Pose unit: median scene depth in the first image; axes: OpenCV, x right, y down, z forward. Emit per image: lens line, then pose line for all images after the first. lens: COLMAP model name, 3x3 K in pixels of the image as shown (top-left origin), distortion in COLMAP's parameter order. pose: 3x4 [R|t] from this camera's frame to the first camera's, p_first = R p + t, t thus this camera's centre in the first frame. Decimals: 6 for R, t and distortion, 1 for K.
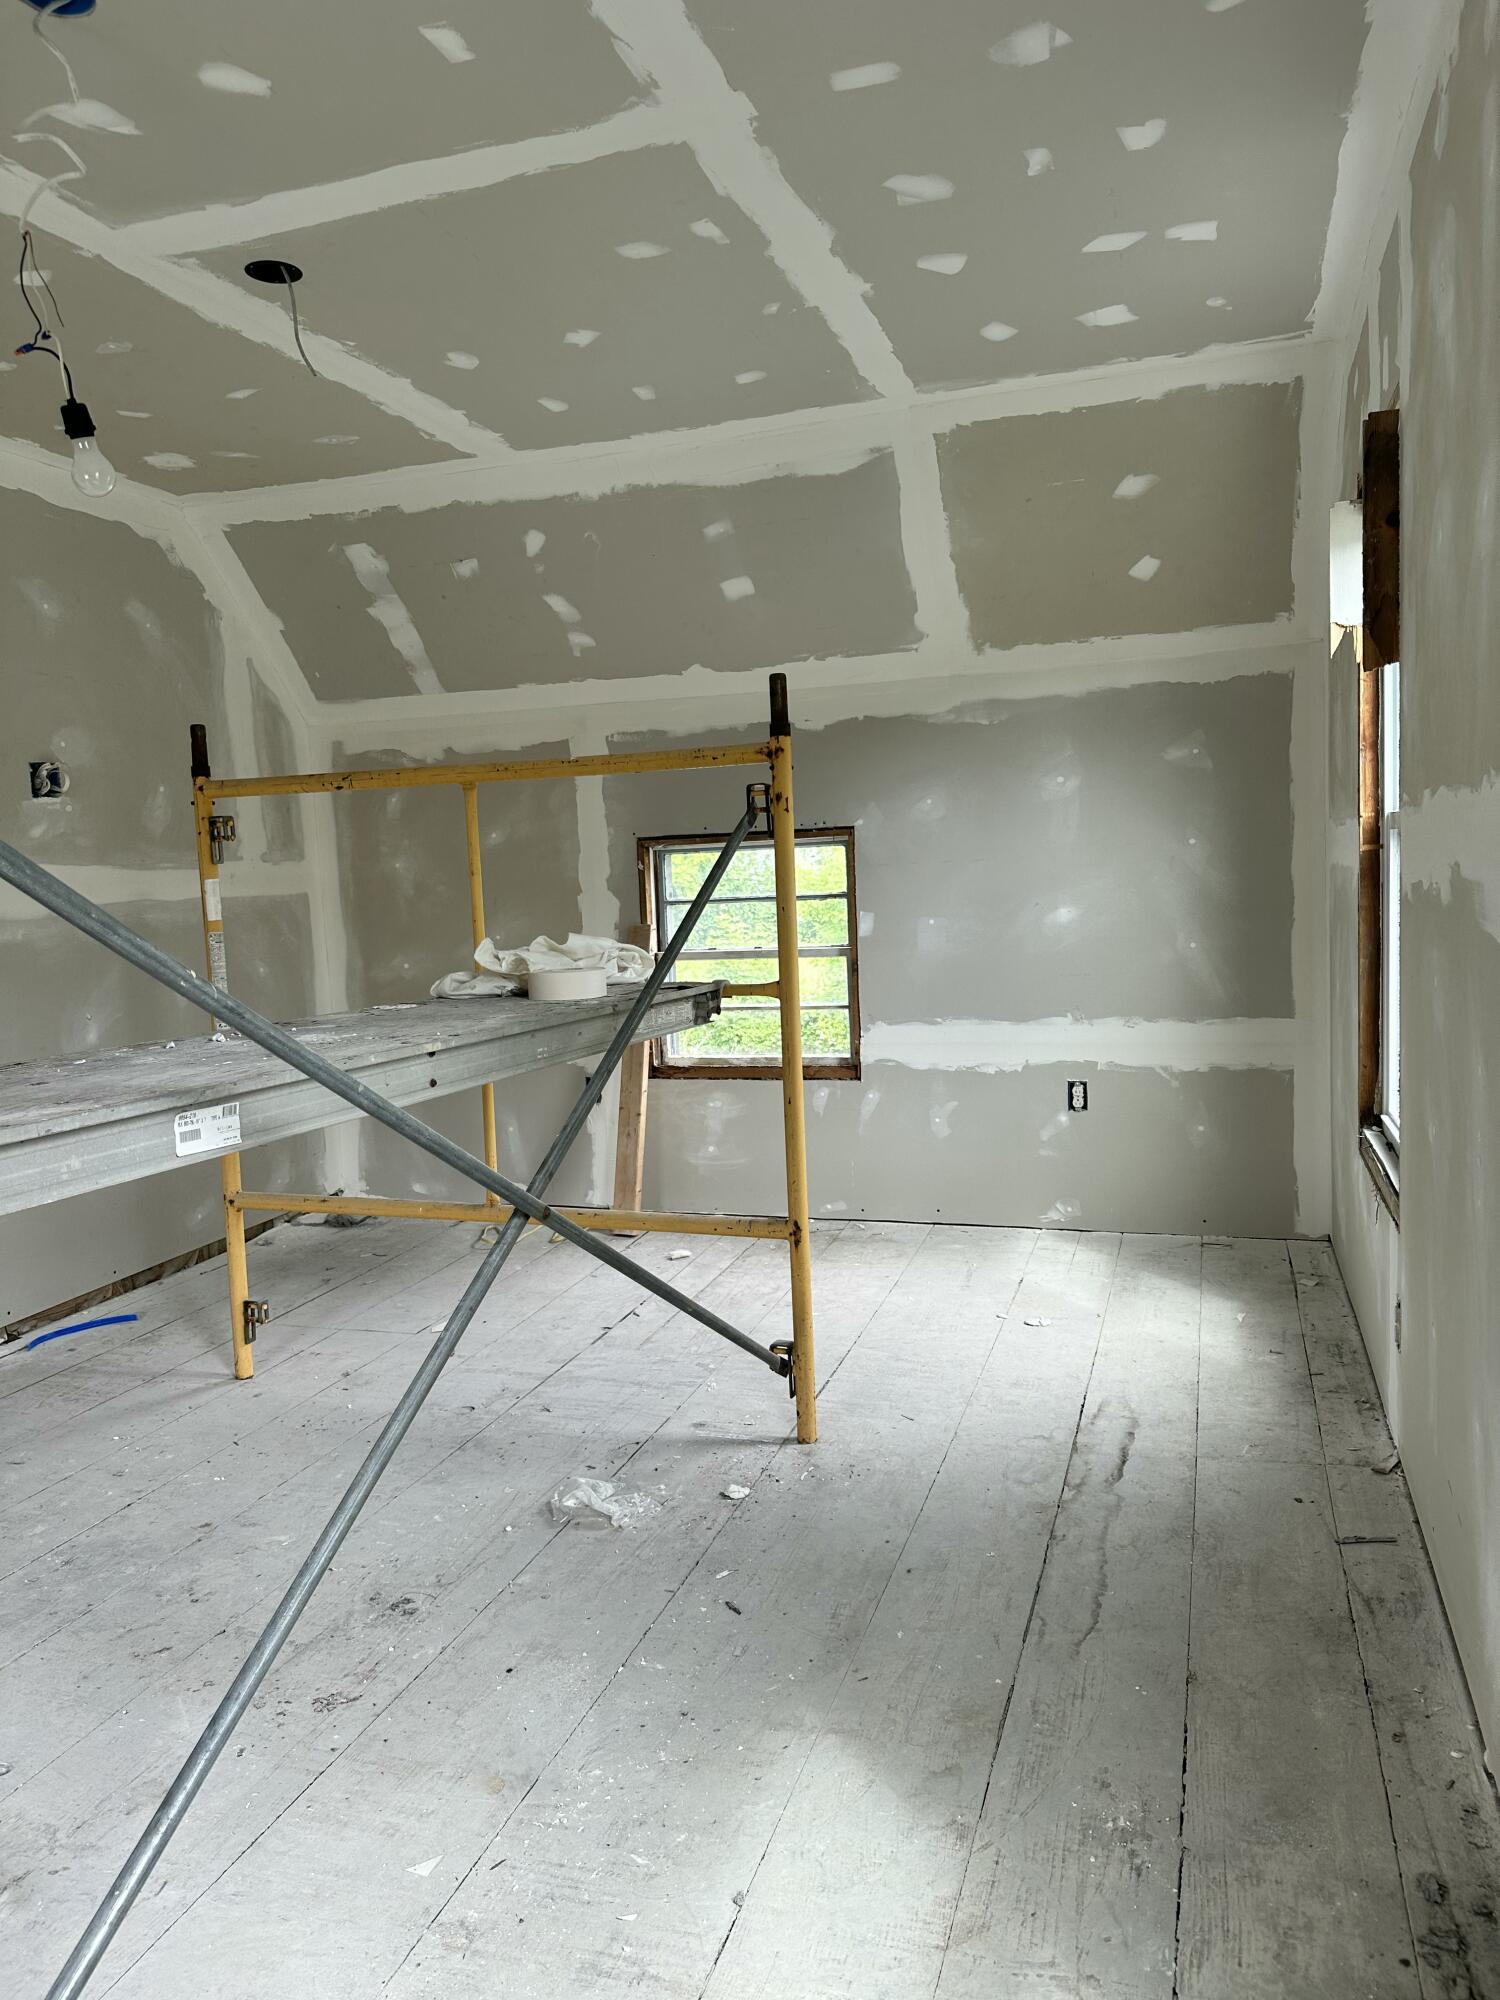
lens RADIAL K [[1433.7, 0, 750.0], [0, 1433.7, 1000.0], [0, 0, 1]] dist [-0.005492, -0.001502]
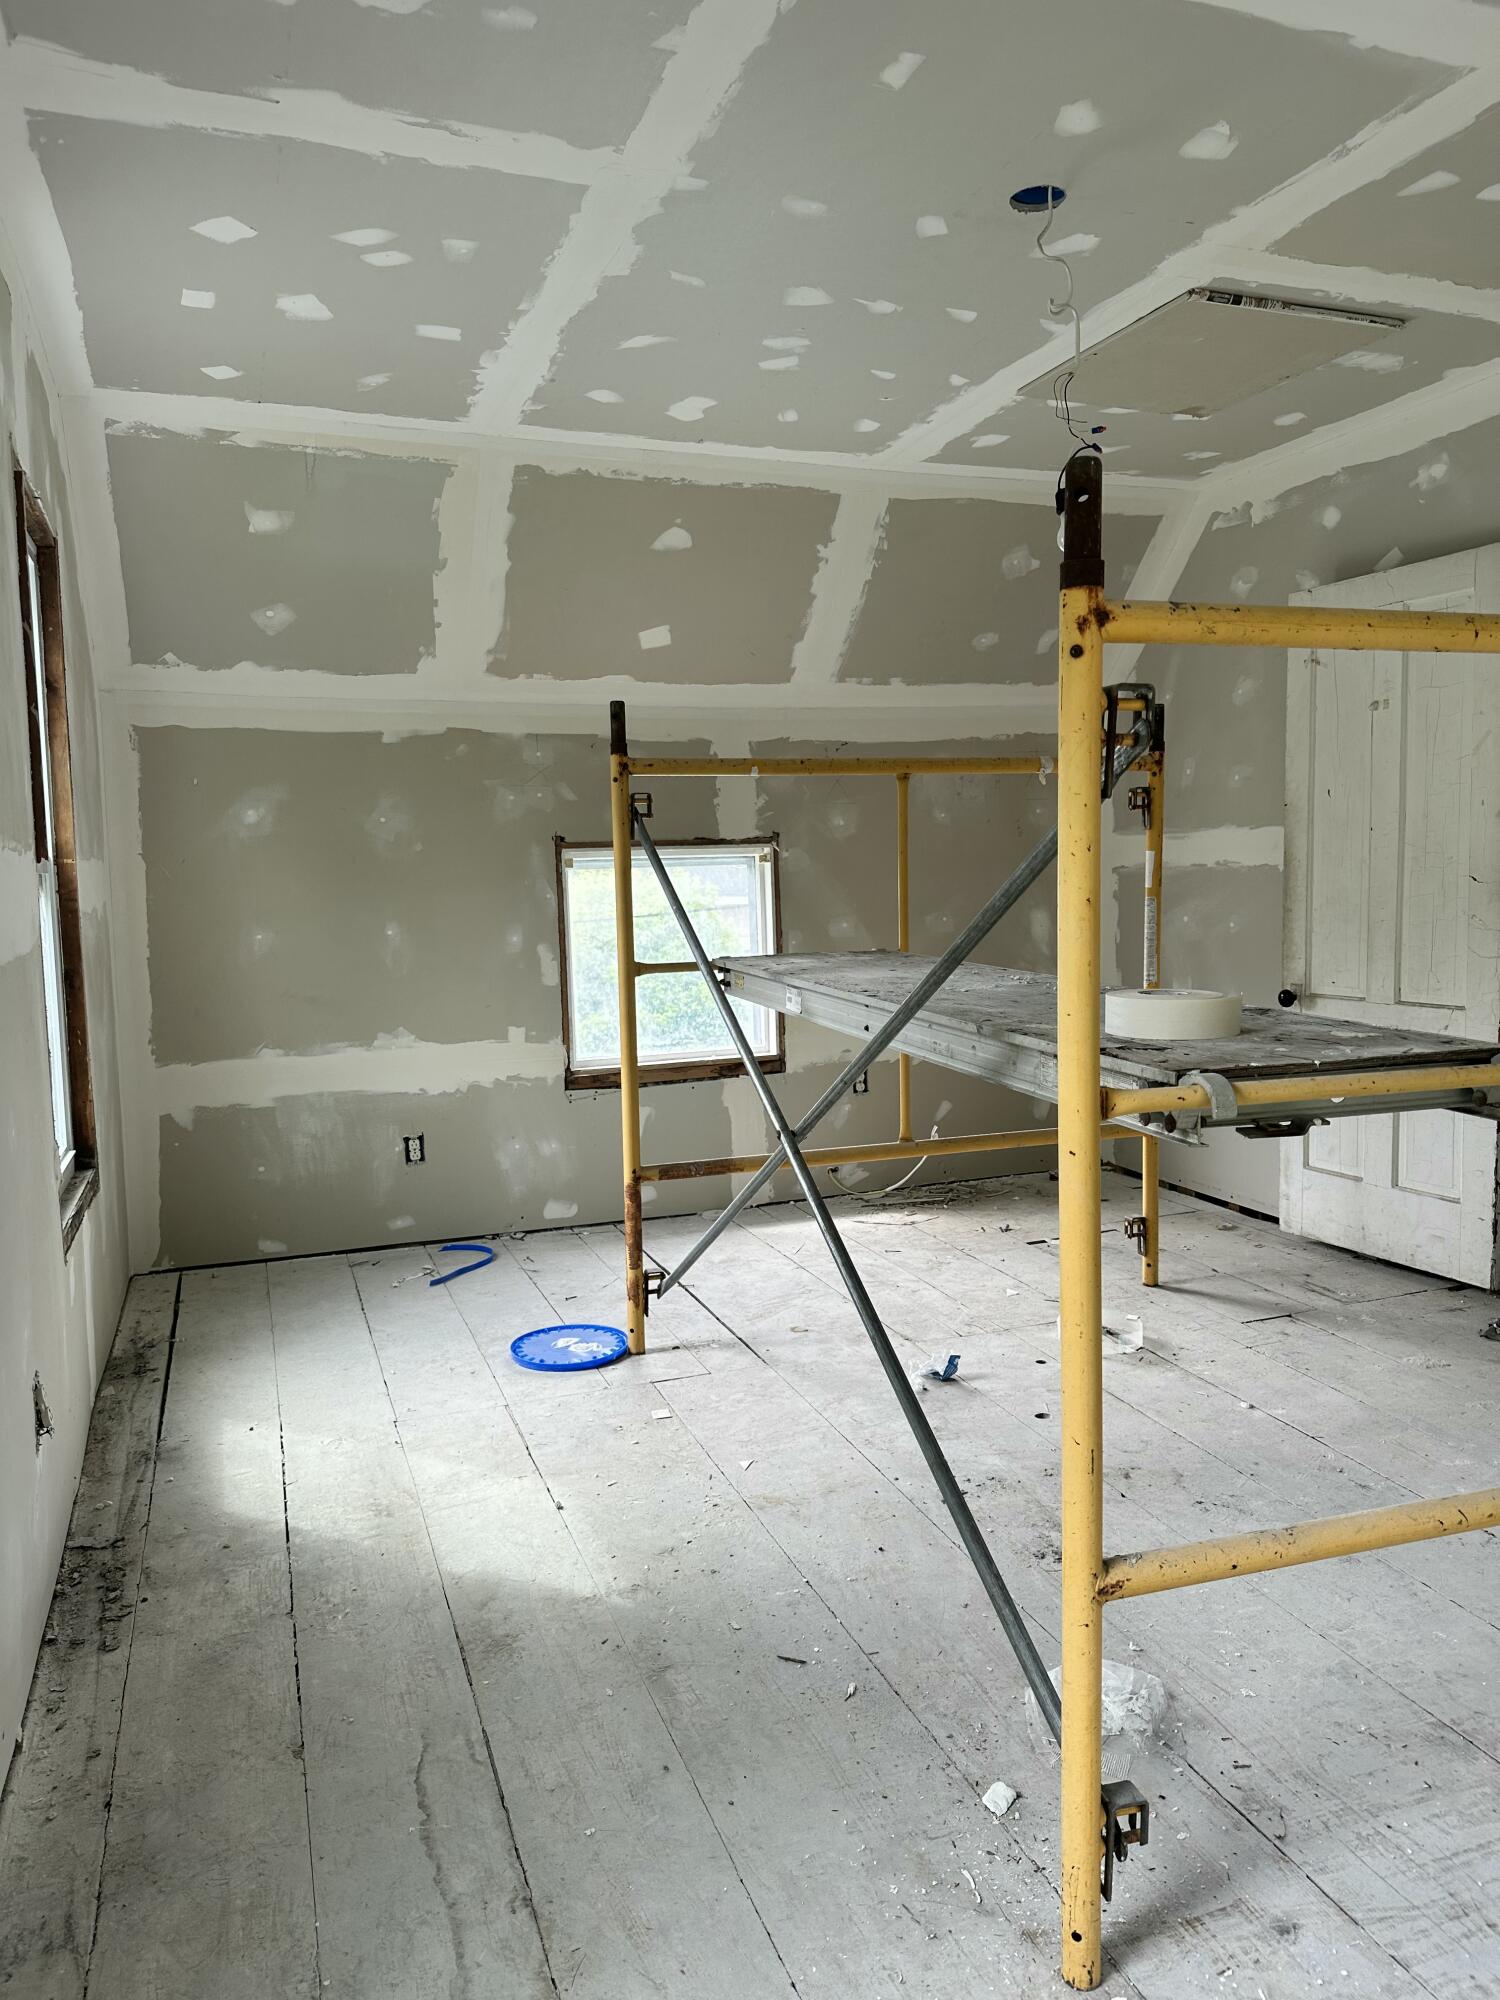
lens RADIAL K [[1402.4, 0, 751.8], [0, 1402.4, 977.7], [0, 0, 1]] dist [0.006934, 0.003301]
pose [[-0.784291, 0.114957, -0.609650, 0.546701], [0.000924, 0.982898, 0.184149, -0.193395], [0.620393, 0.143863, -0.770984, 1.717937]]
